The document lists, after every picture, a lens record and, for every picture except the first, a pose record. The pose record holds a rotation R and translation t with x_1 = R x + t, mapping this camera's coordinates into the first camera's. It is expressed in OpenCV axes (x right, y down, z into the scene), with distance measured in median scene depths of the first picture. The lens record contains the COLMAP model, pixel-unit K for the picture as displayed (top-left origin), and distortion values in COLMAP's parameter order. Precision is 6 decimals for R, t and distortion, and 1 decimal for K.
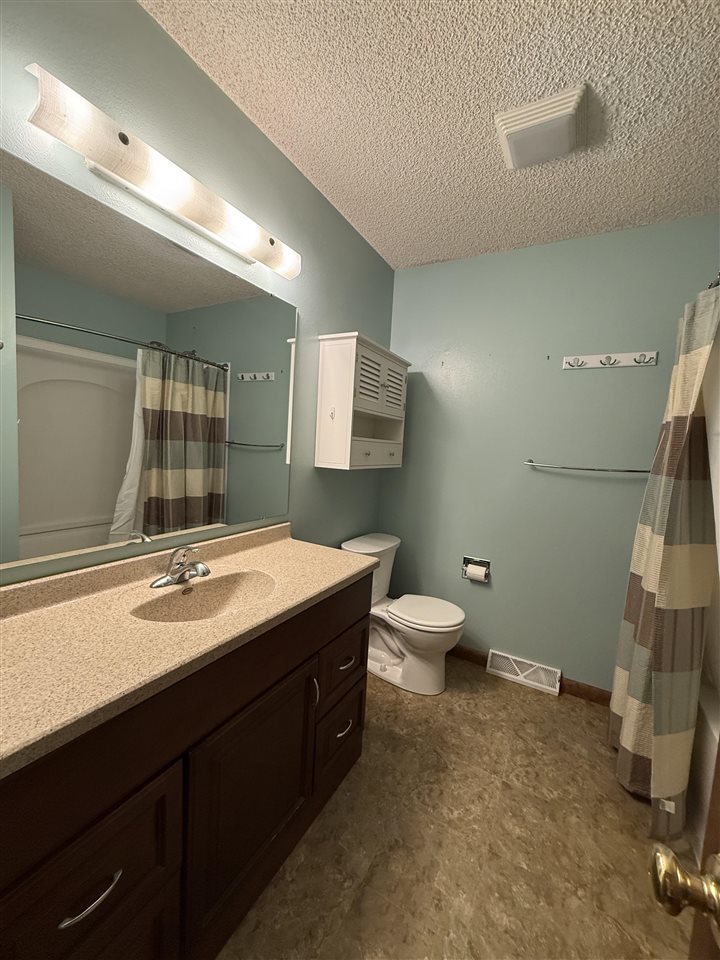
lens RADIAL K [[380.8, 0, 359.1], [0, 380.8, 479.5], [0, 0, 1]] dist [-0.006000, 0.001277]
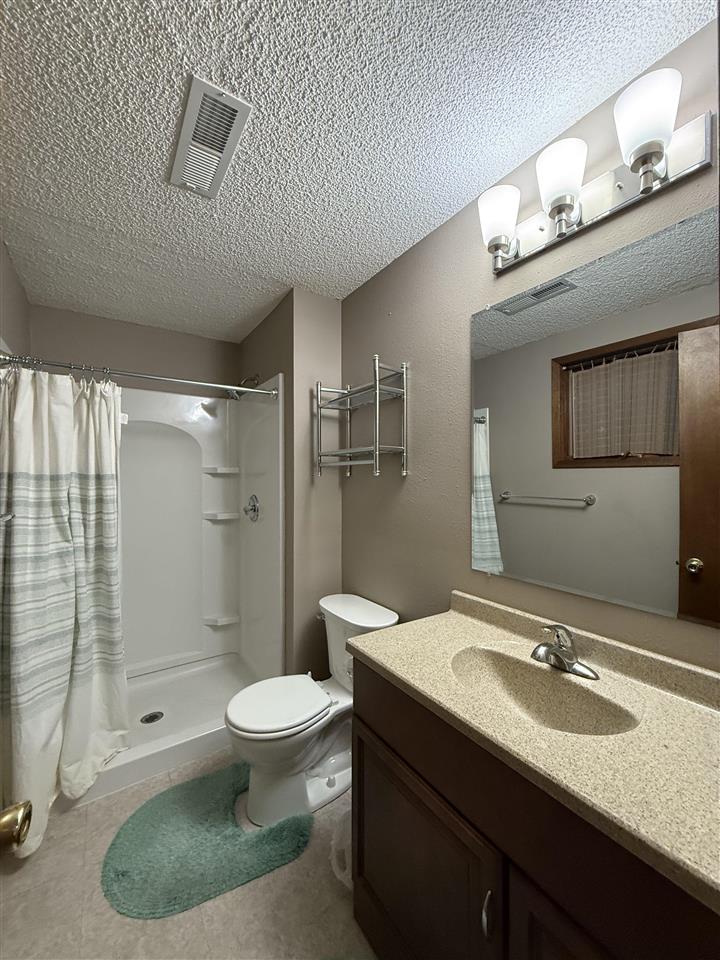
lens RADIAL K [[380.8, 0, 359.4], [0, 380.8, 479.2], [0, 0, 1]] dist [-0.006000, 0.001277]
pose [[-0.444264, -0.055378, -0.894183, 0.442281], [-0.108939, 0.994021, -0.007436, -0.073353], [0.889248, 0.094108, -0.447641, 0.883334]]
